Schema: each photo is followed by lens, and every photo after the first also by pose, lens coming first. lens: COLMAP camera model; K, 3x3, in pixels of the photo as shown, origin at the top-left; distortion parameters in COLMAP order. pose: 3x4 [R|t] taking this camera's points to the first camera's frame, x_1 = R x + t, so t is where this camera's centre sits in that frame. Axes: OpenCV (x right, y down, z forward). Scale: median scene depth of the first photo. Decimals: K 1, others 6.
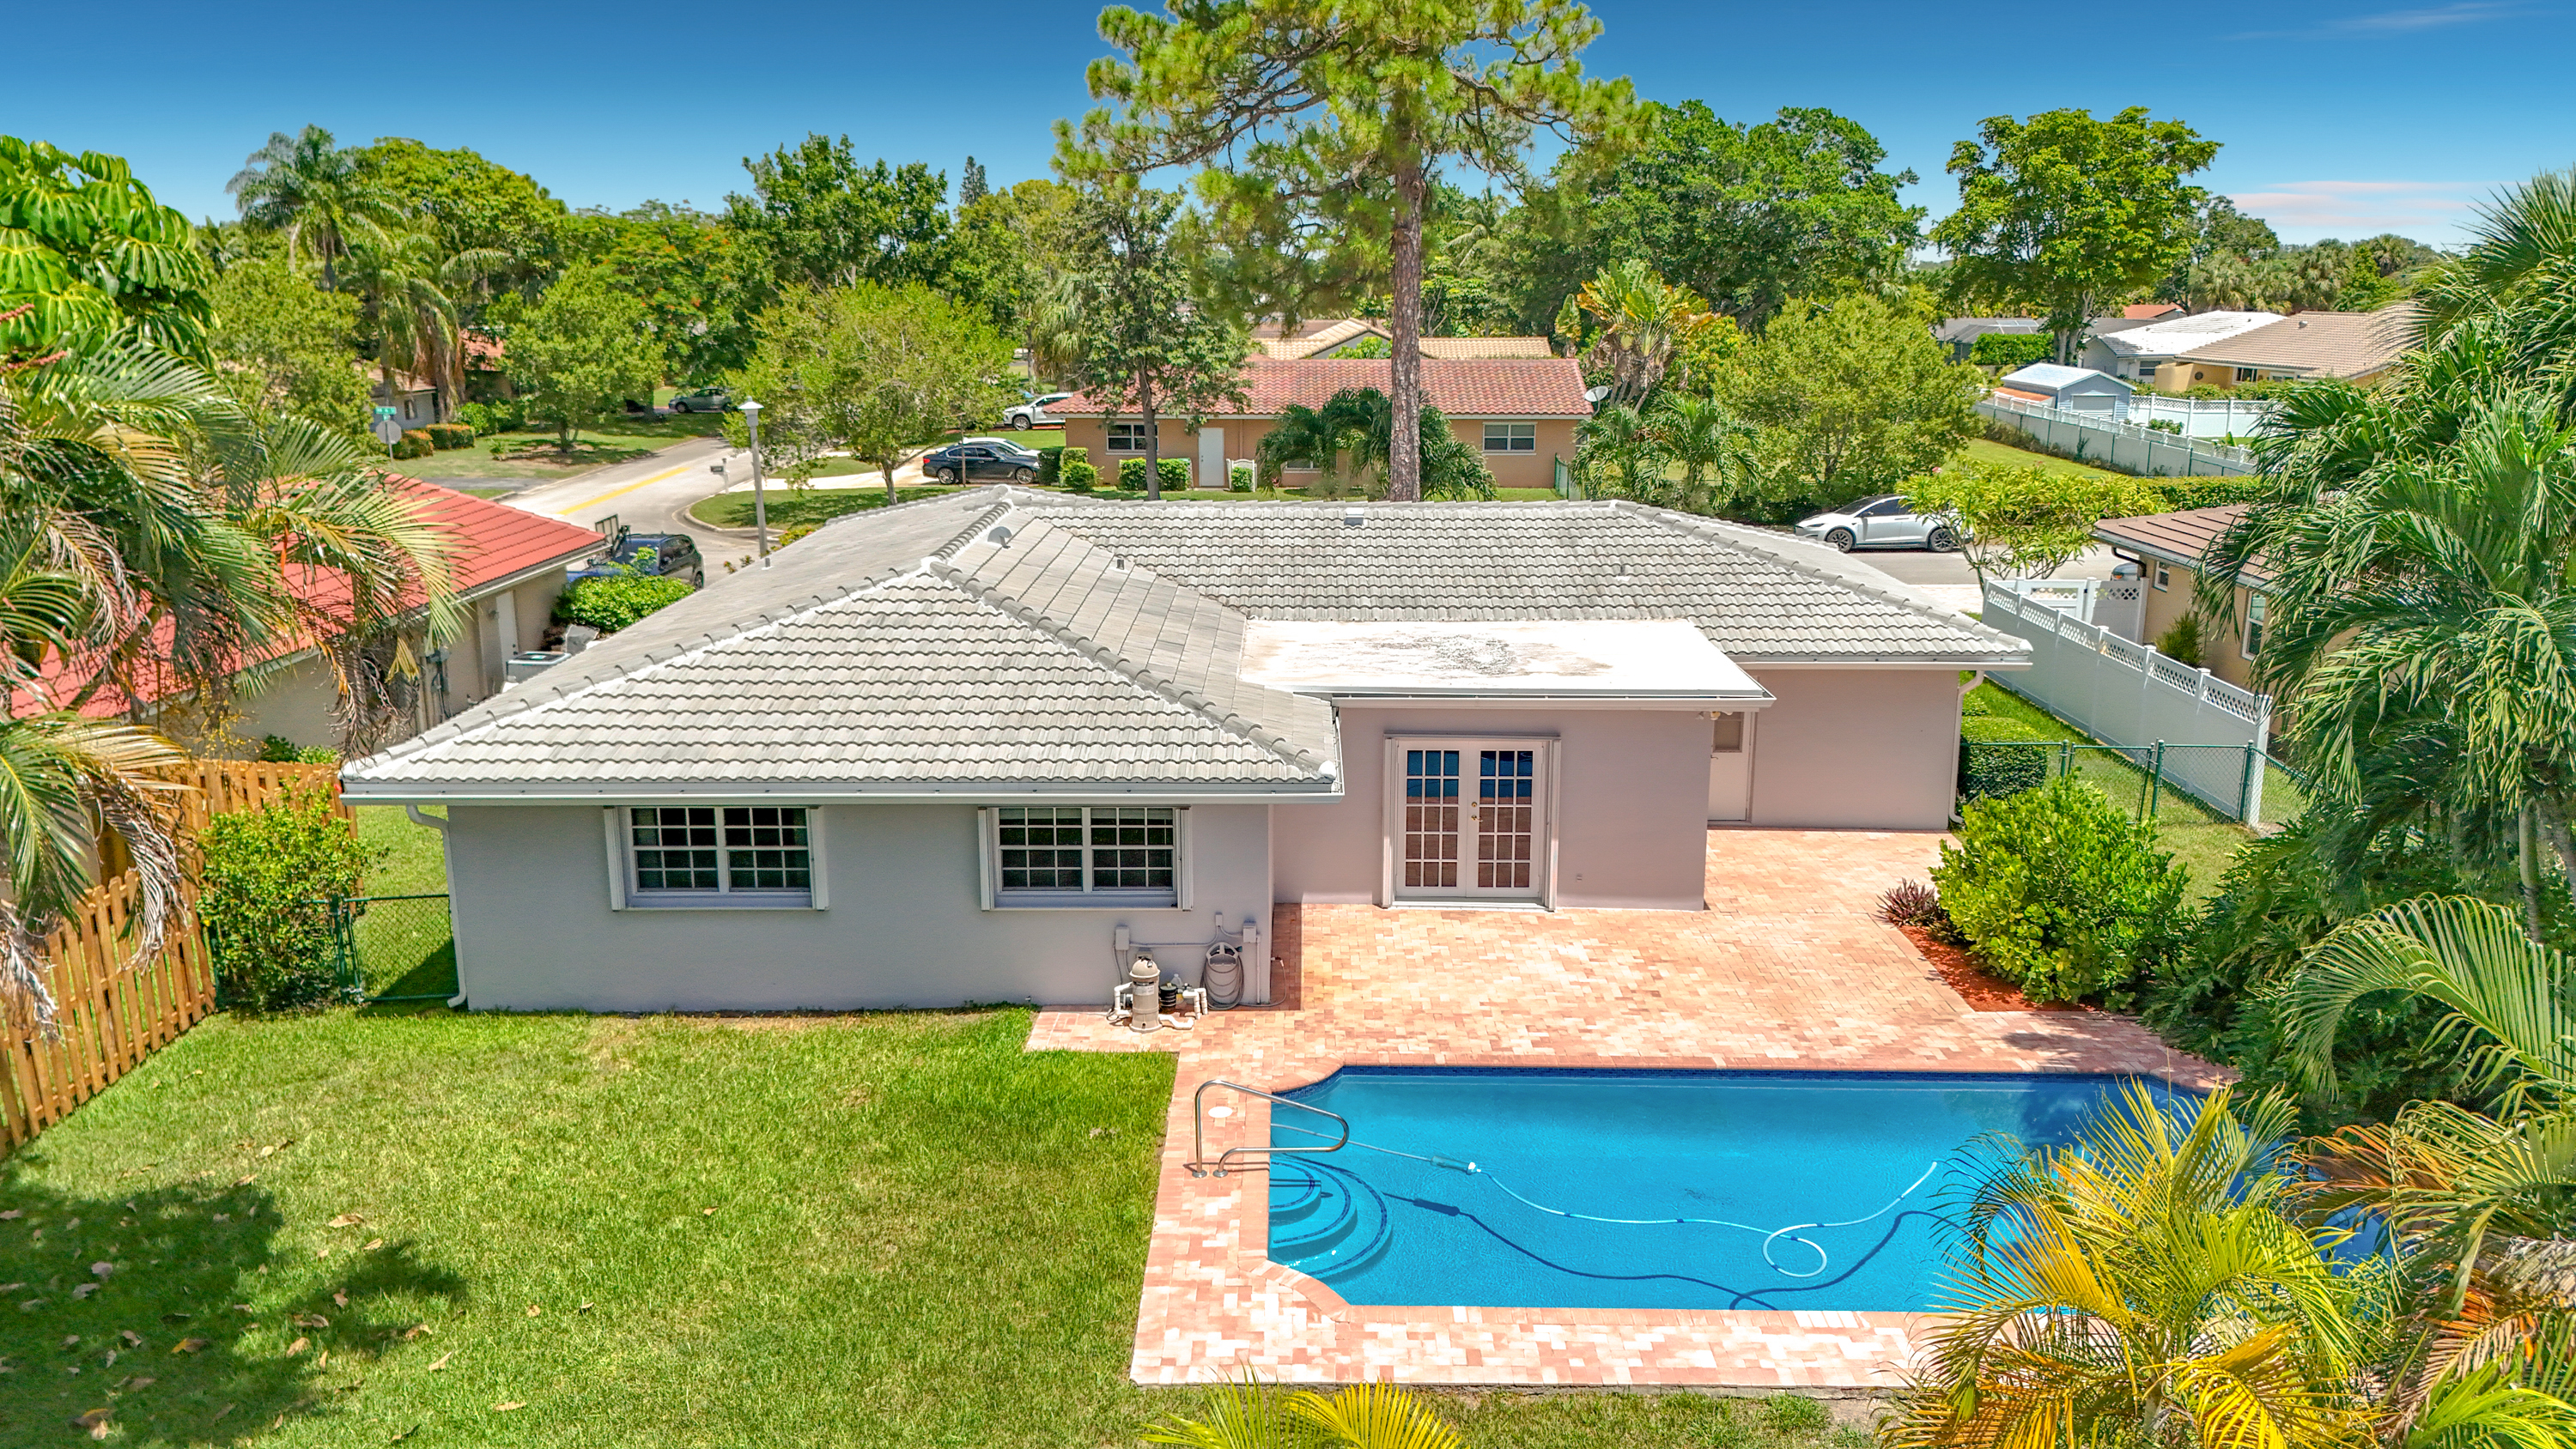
lens RADIAL K [[1908.7, 0, 1288.0], [0, 1908.7, 724.5], [0, 0, 1]] dist [0.057052, -0.051235]
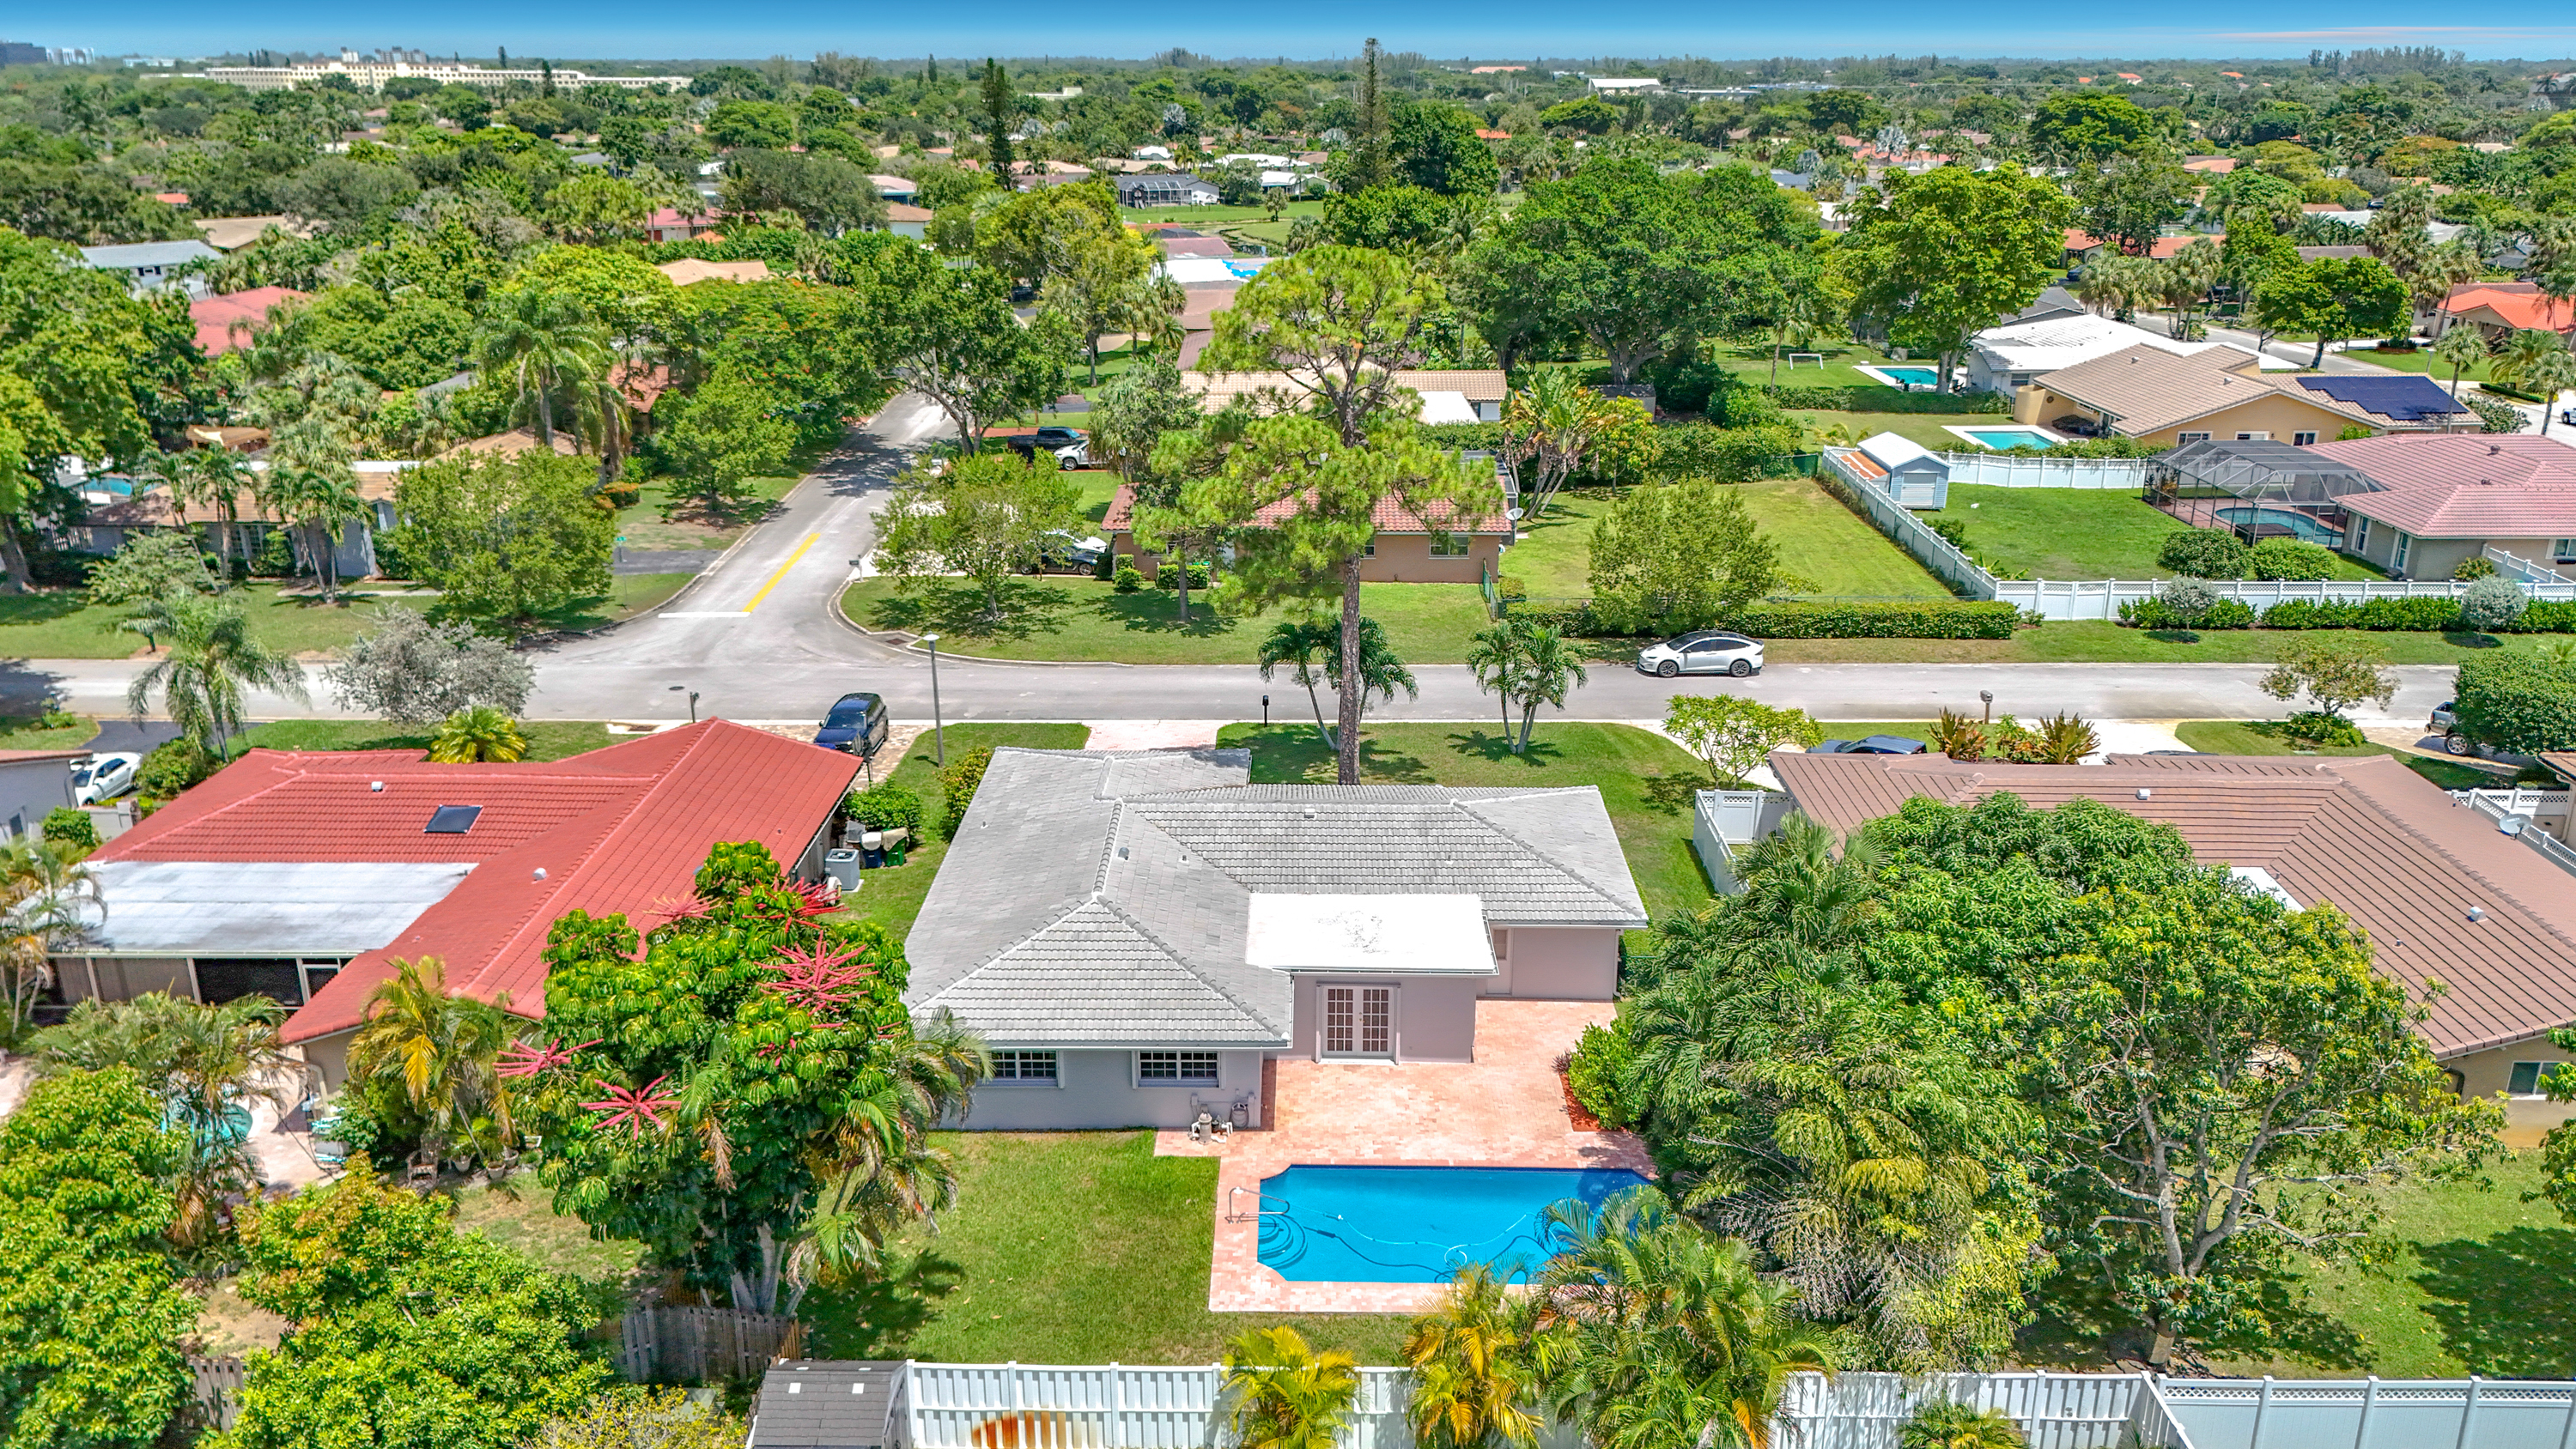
lens RADIAL K [[1931.3, 0, 1288.0], [0, 1931.3, 724.5], [0, 0, 1]] dist [0.055860, -0.103884]
pose [[0.999989, 0.001952, -0.004355, 0.031510], [-0.001507, 0.994994, 0.099923, -0.543851], [0.004529, -0.099915, 0.994986, -1.195409]]
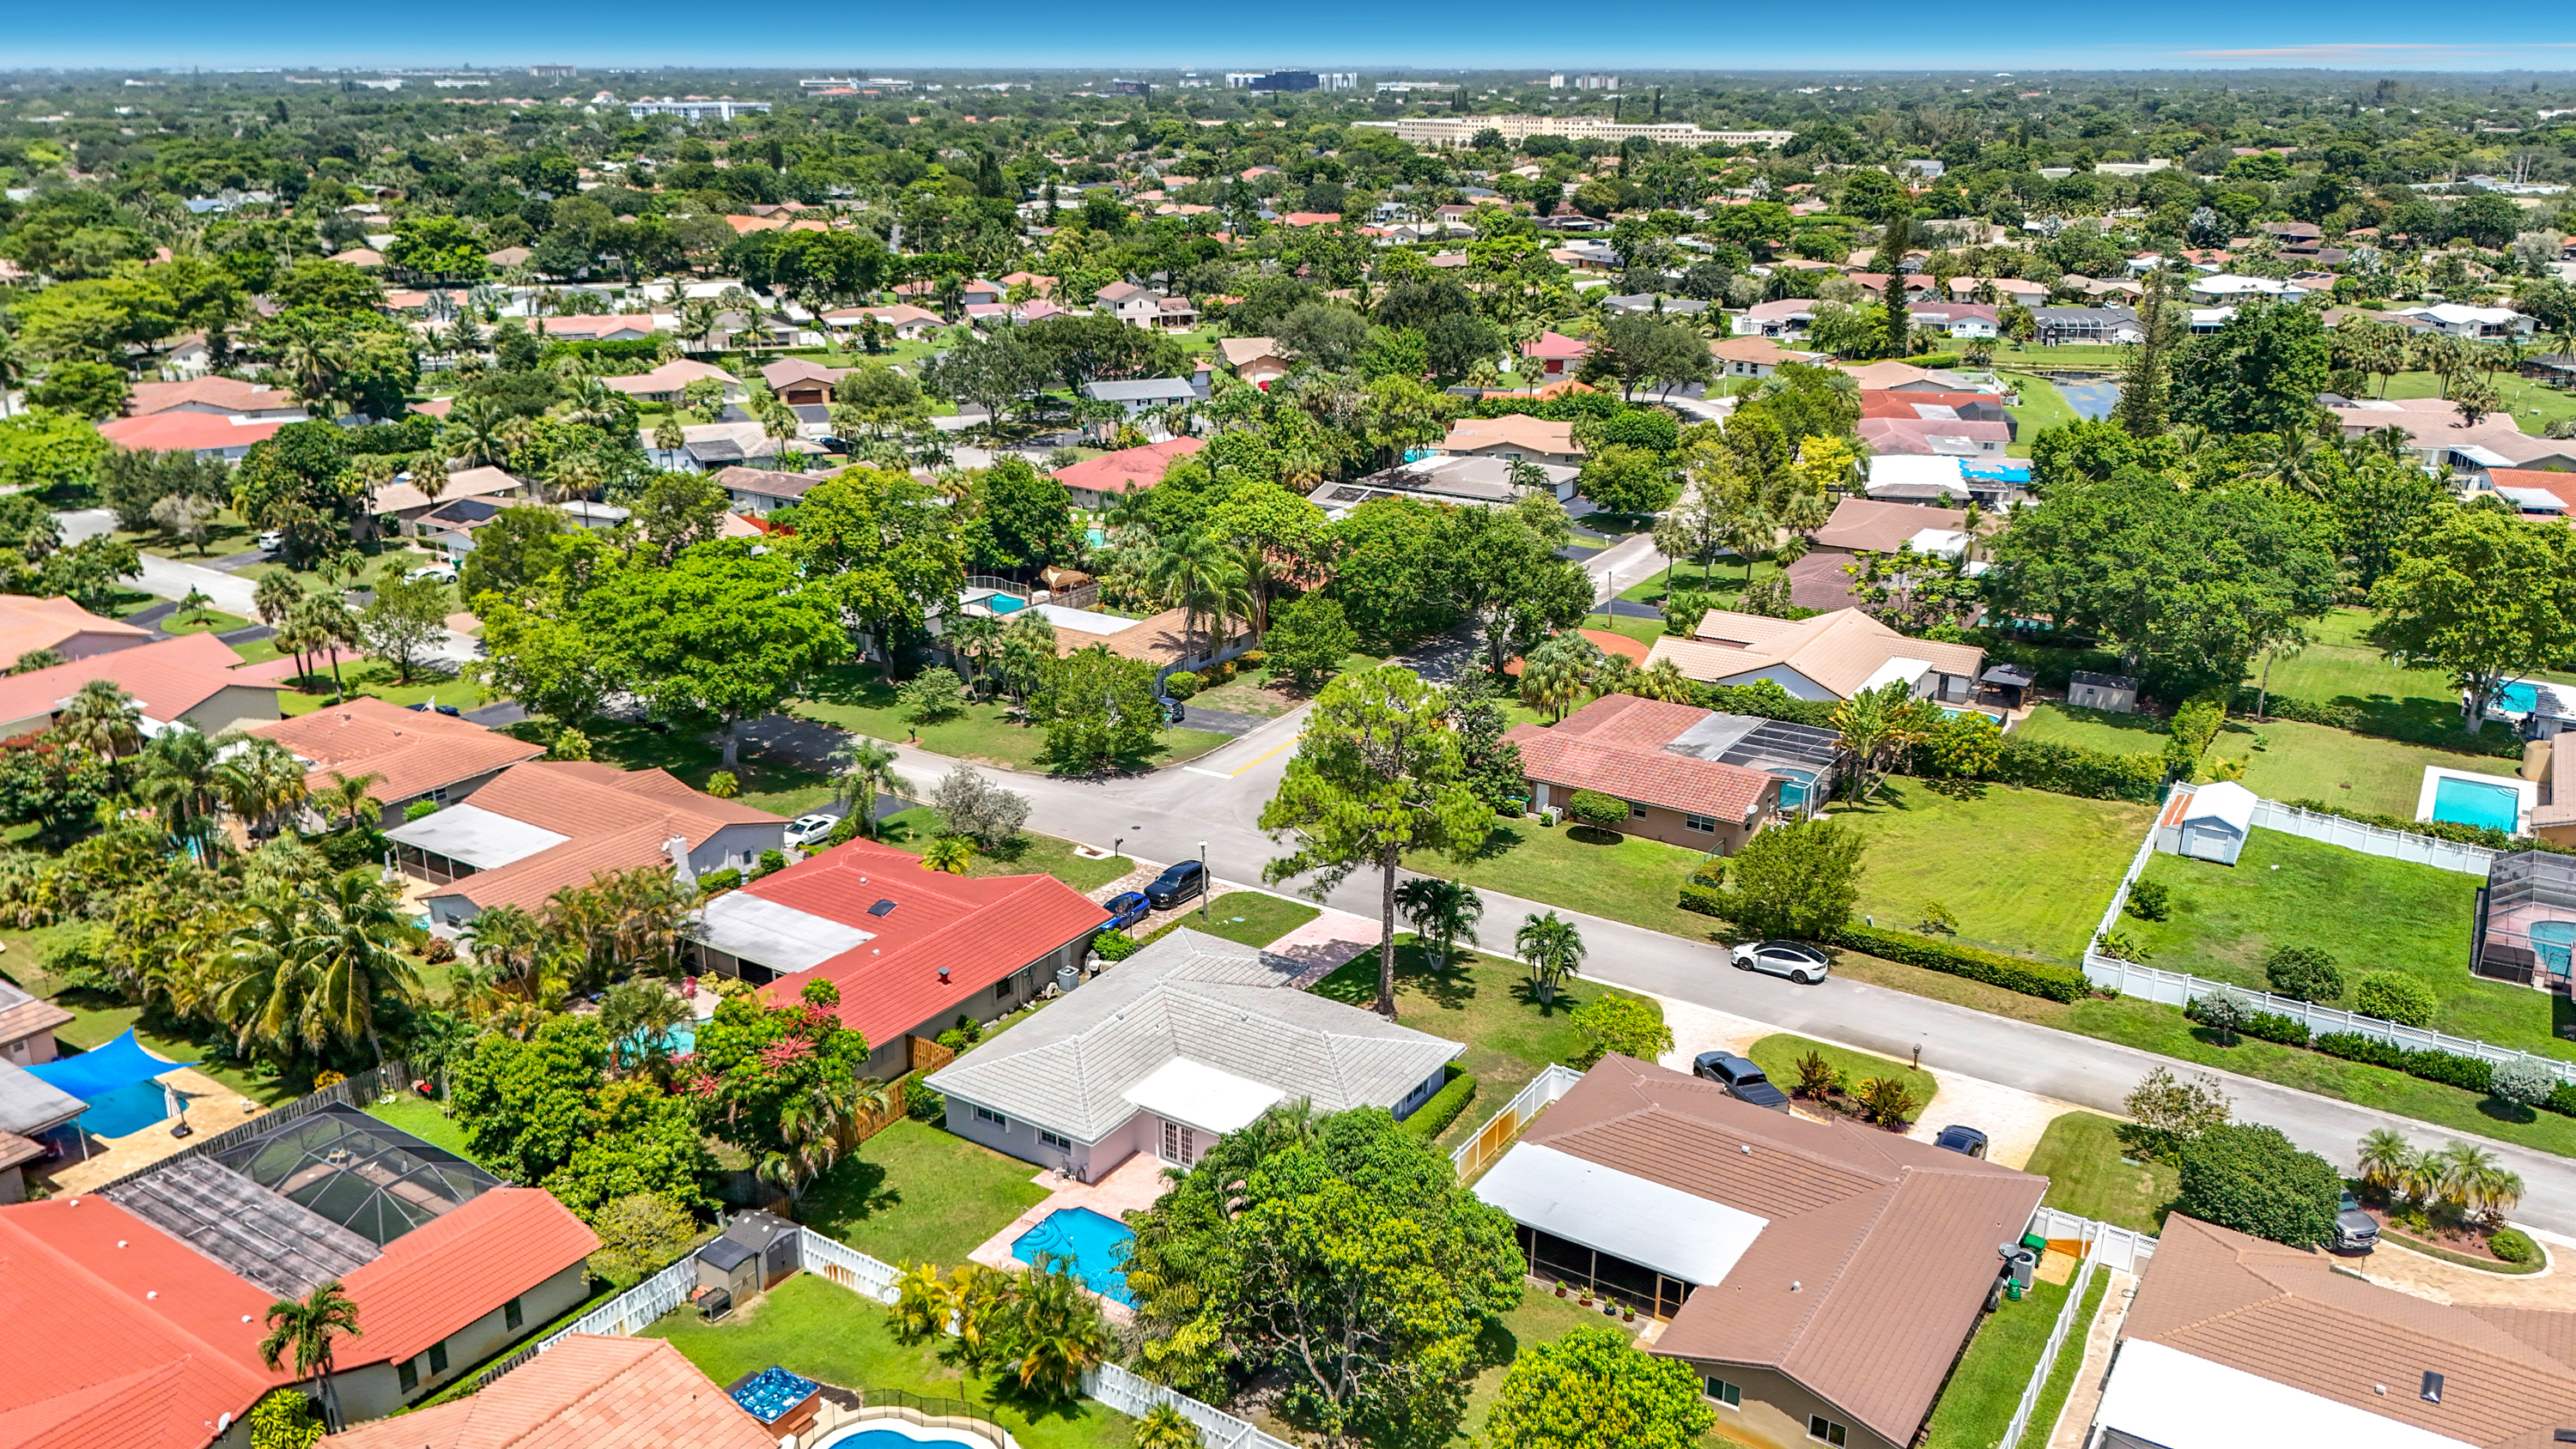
lens RADIAL K [[1931.3, 0, 1288.0], [0, 1931.3, 724.5], [0, 0, 1]] dist [0.055860, -0.103884]
pose [[0.841107, 0.174628, -0.511902, 2.305948], [-0.124291, 0.983521, 0.131291, -1.425155], [0.526394, -0.046805, 0.848952, -2.281499]]
